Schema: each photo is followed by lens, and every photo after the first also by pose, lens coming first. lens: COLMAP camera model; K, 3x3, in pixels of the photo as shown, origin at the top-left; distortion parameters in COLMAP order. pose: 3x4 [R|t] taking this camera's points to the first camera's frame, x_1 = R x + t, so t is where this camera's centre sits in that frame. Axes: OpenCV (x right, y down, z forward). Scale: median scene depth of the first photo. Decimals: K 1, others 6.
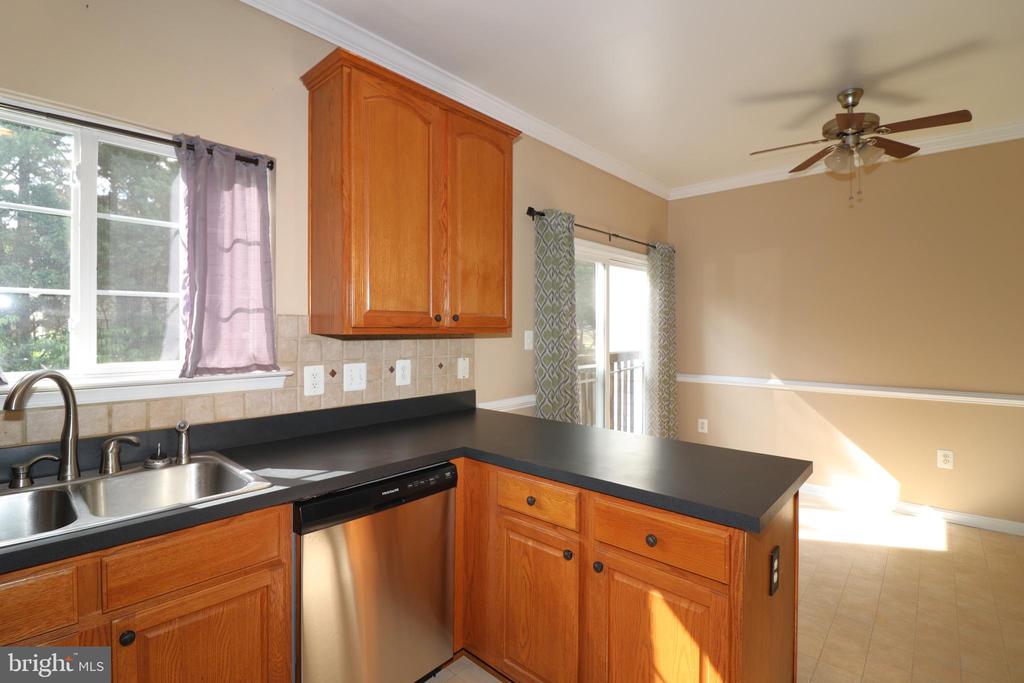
lens RADIAL K [[488.8, 0, 515.0], [0, 488.8, 337.0], [0, 0, 1]] dist [0.001493, -0.000026]
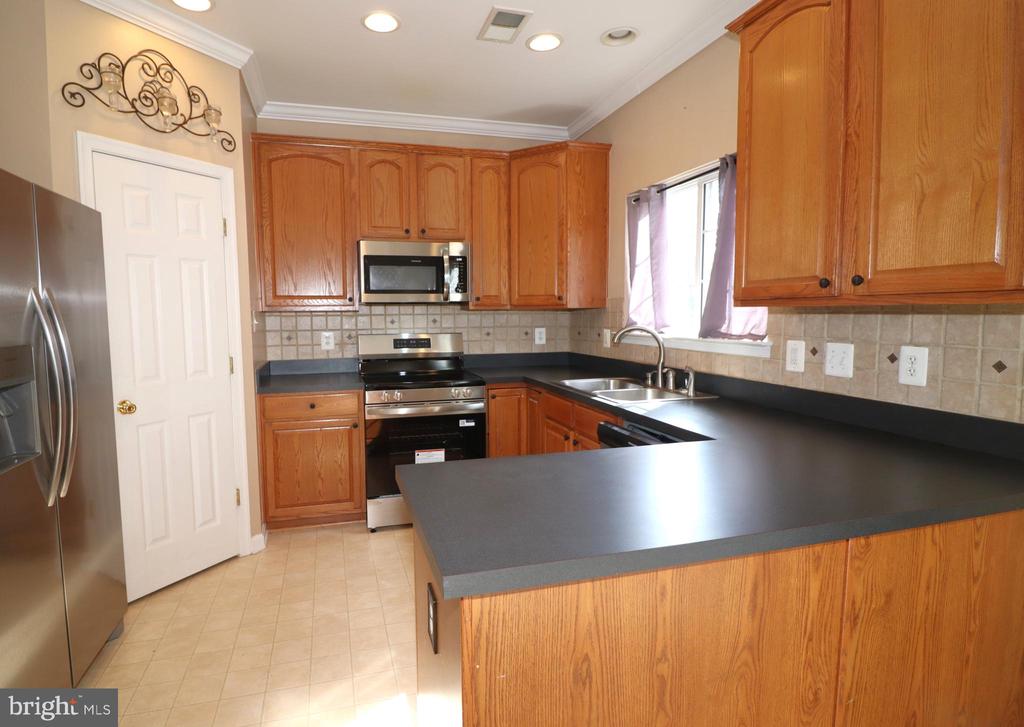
lens RADIAL K [[572.4, 0, 513.3], [0, 572.4, 360.6], [0, 0, 1]] dist [-0.004341, -0.000671]
pose [[-0.518423, 0.085700, -0.850819, 0.785657], [0.005659, 0.995287, 0.096804, -0.011749], [0.855106, 0.045371, -0.516465, 1.071375]]
